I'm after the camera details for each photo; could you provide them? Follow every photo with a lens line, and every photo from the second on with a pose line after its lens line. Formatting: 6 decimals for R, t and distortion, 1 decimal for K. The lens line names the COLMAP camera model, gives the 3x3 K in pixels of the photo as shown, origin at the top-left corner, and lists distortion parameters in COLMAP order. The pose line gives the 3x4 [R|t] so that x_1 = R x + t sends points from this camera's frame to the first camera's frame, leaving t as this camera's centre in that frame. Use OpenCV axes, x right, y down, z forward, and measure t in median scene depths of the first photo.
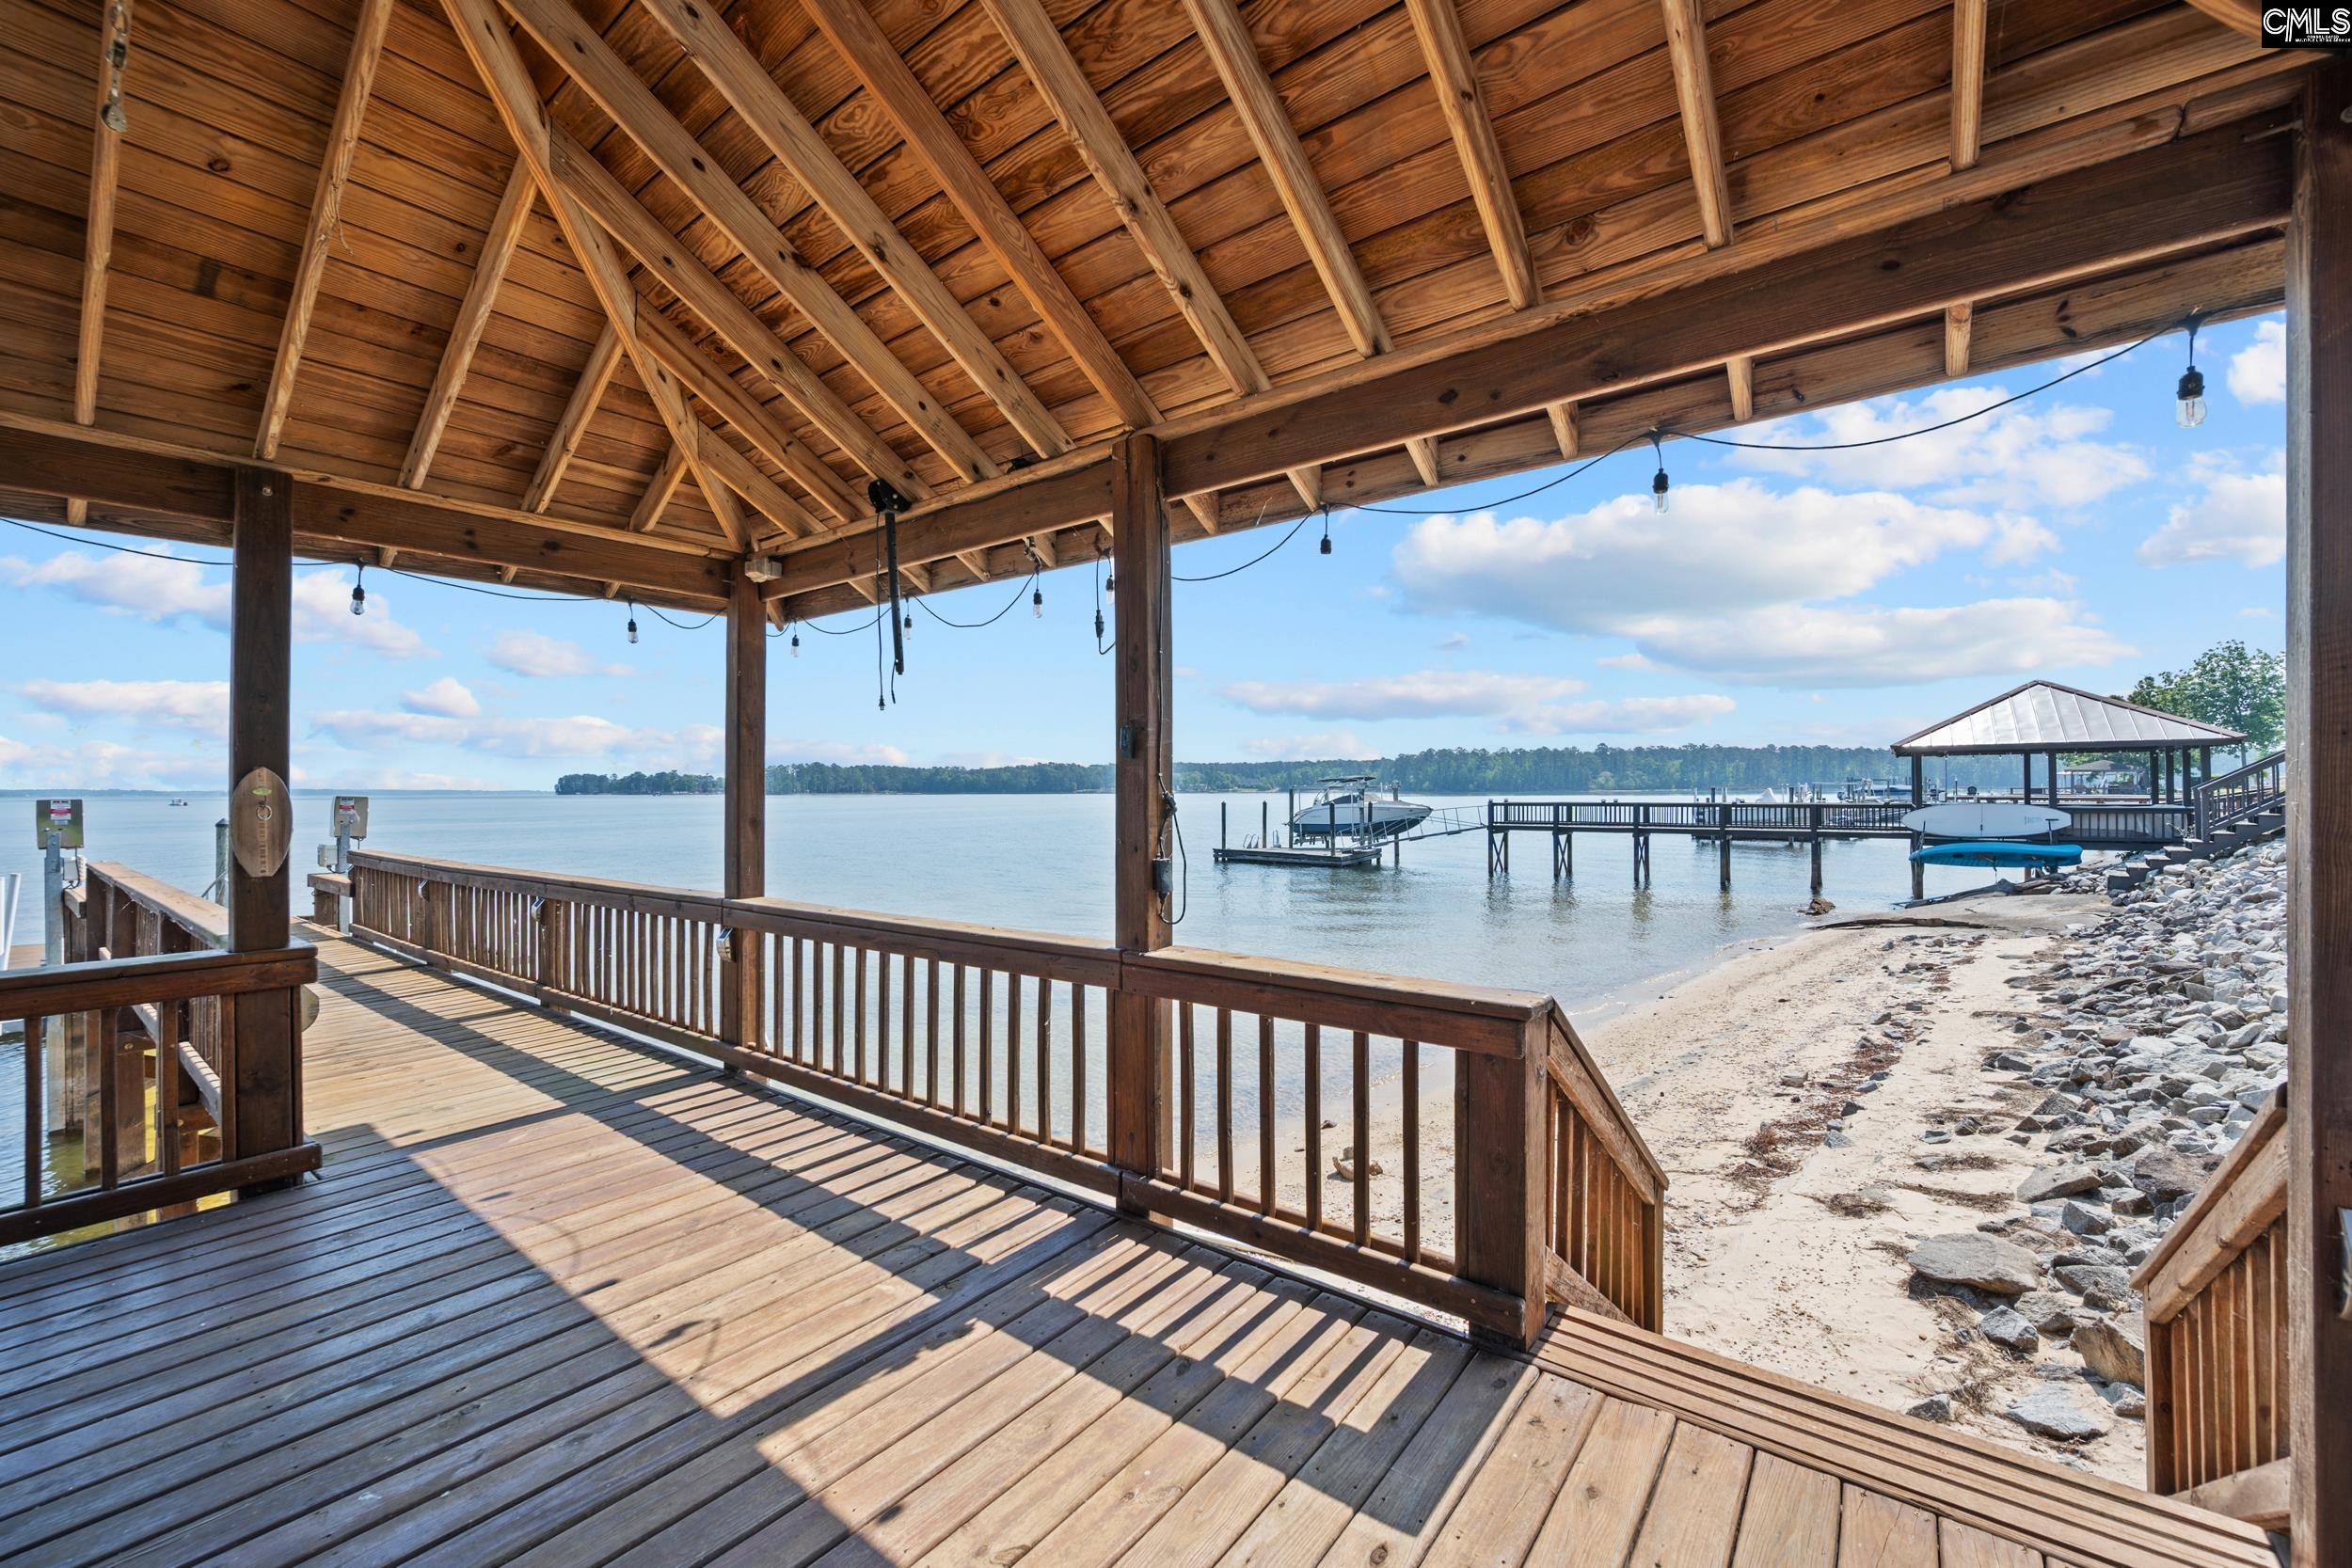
lens RADIAL K [[927.2, 0, 1180.0], [0, 927.2, 799.2], [0, 0, 1]] dist [-0.003619, -0.000216]
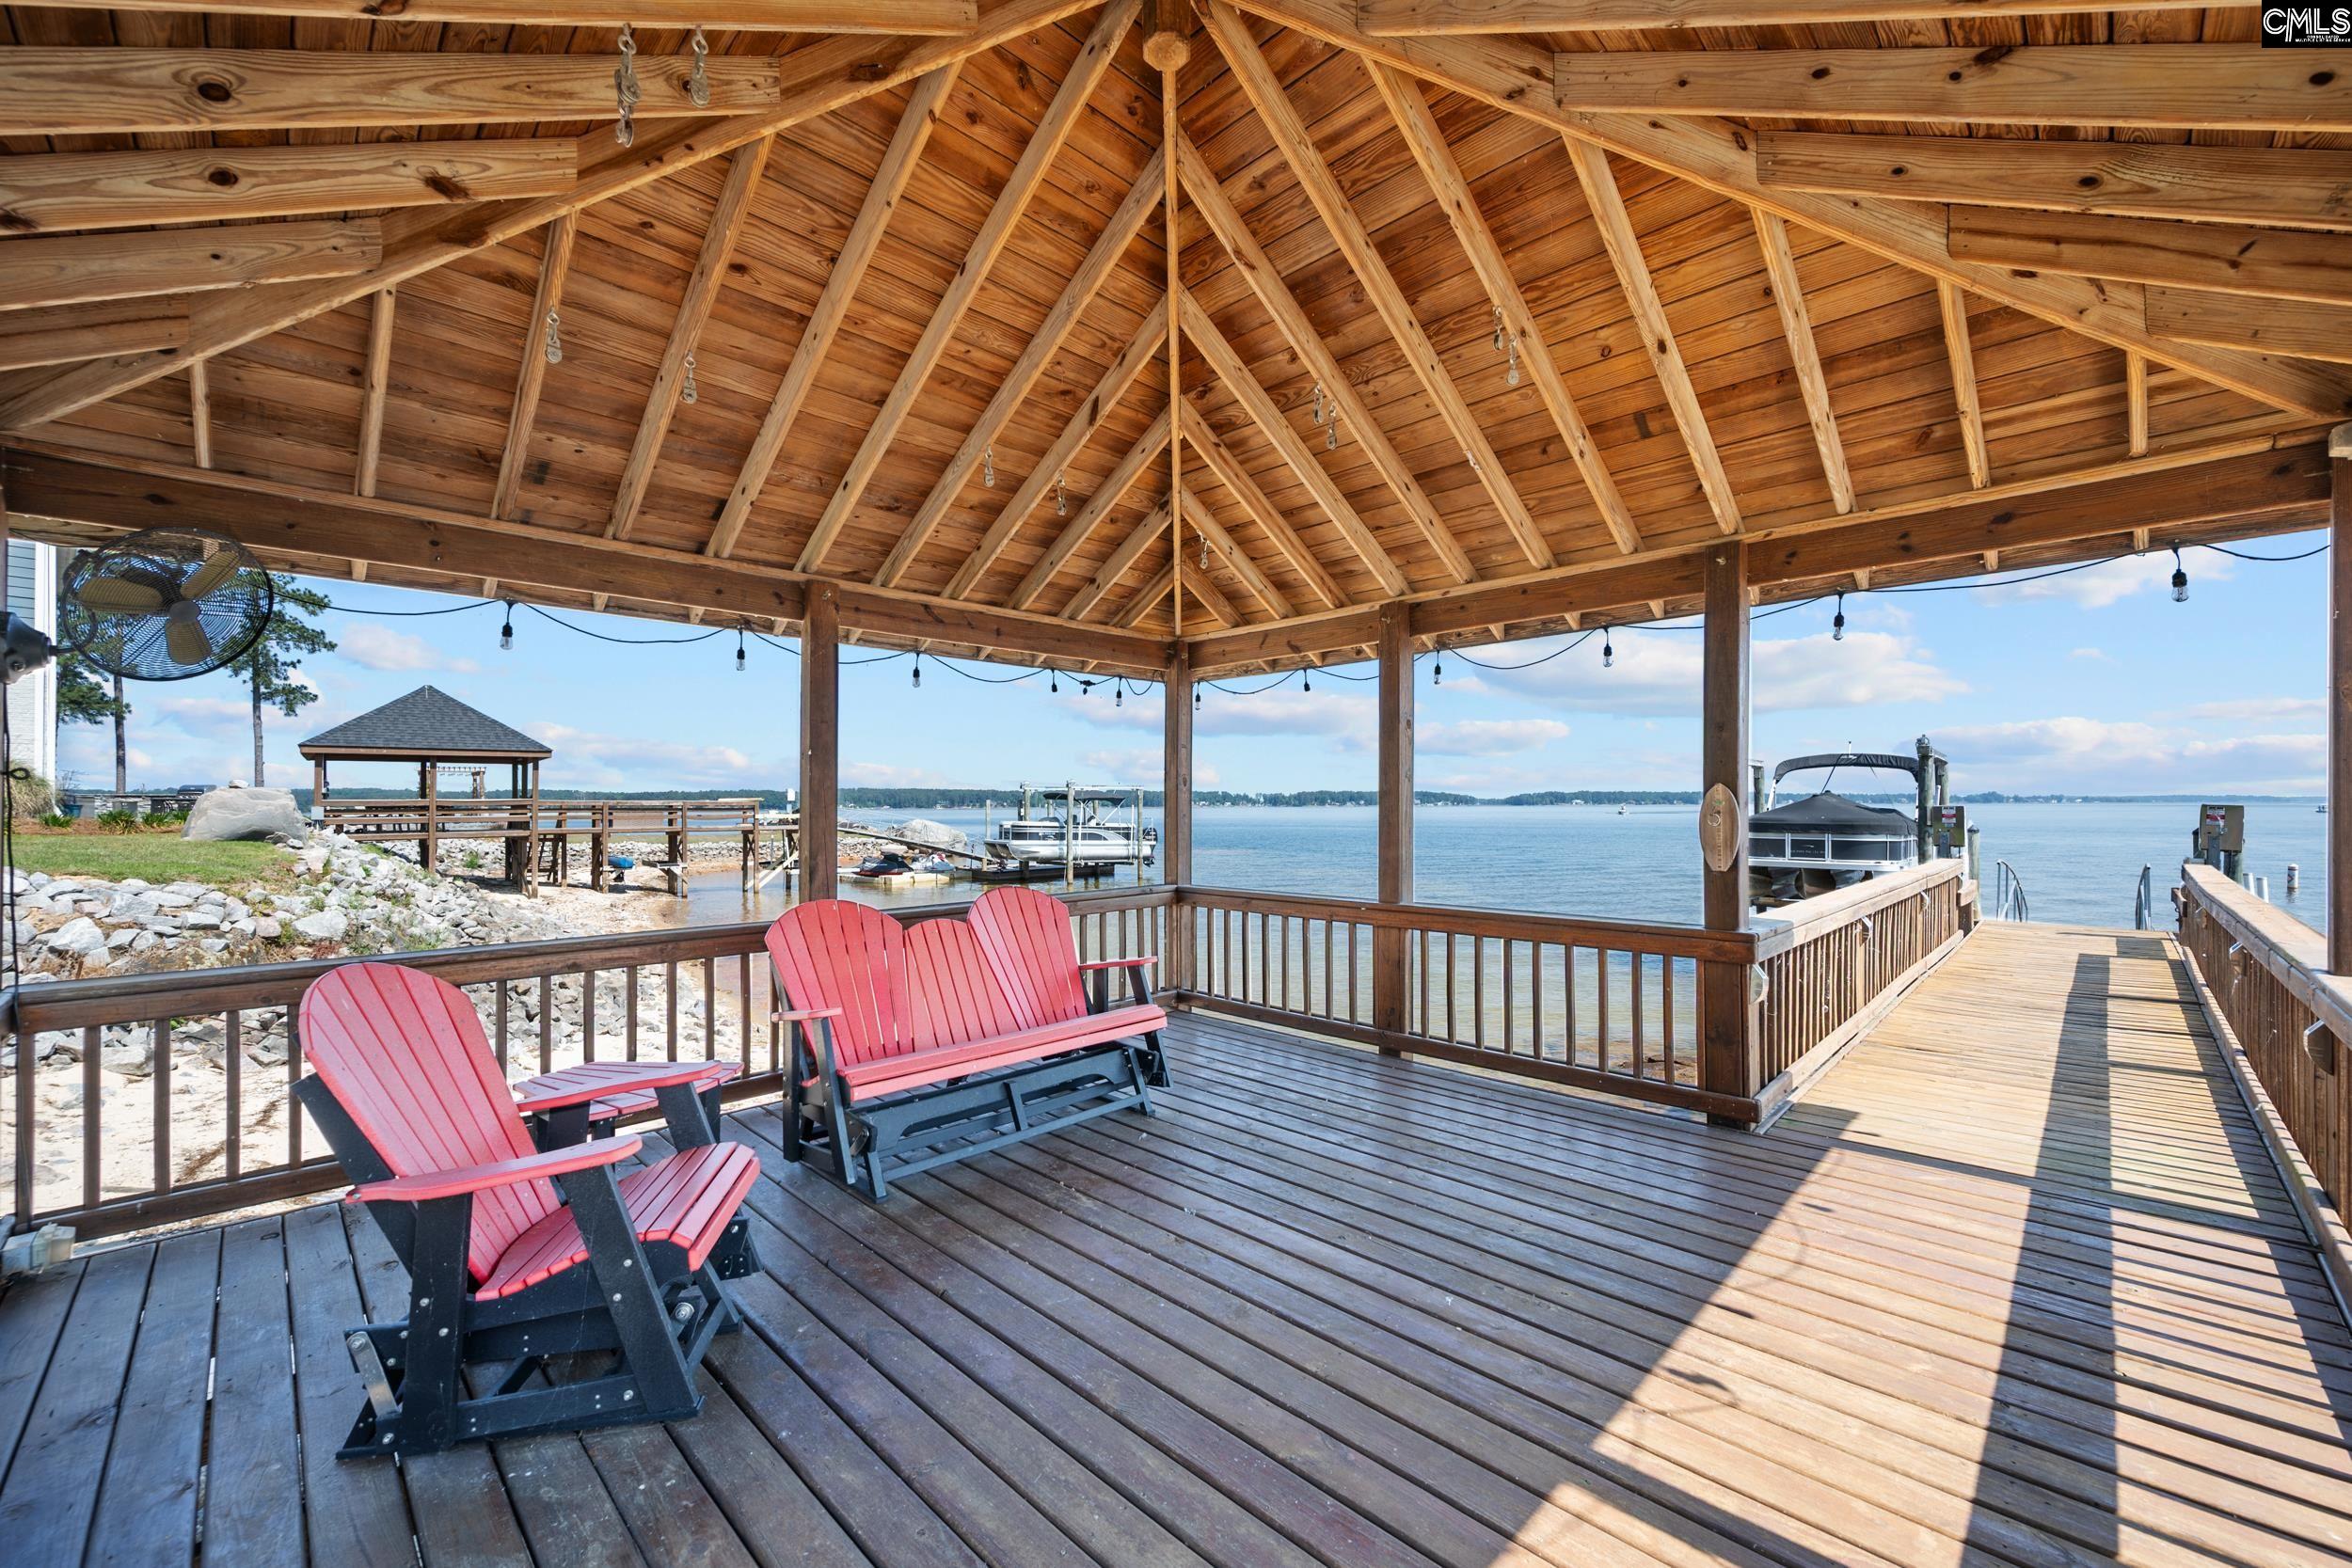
lens RADIAL K [[927.2, 0, 1189.9], [0, 927.2, 784.3], [0, 0, 1]] dist [-0.003619, -0.000216]
pose [[-0.119678, -0.016575, -0.992674, 0.313652], [-0.004110, 0.999860, -0.016200, -0.009560], [0.992804, 0.002142, -0.119729, 0.398931]]
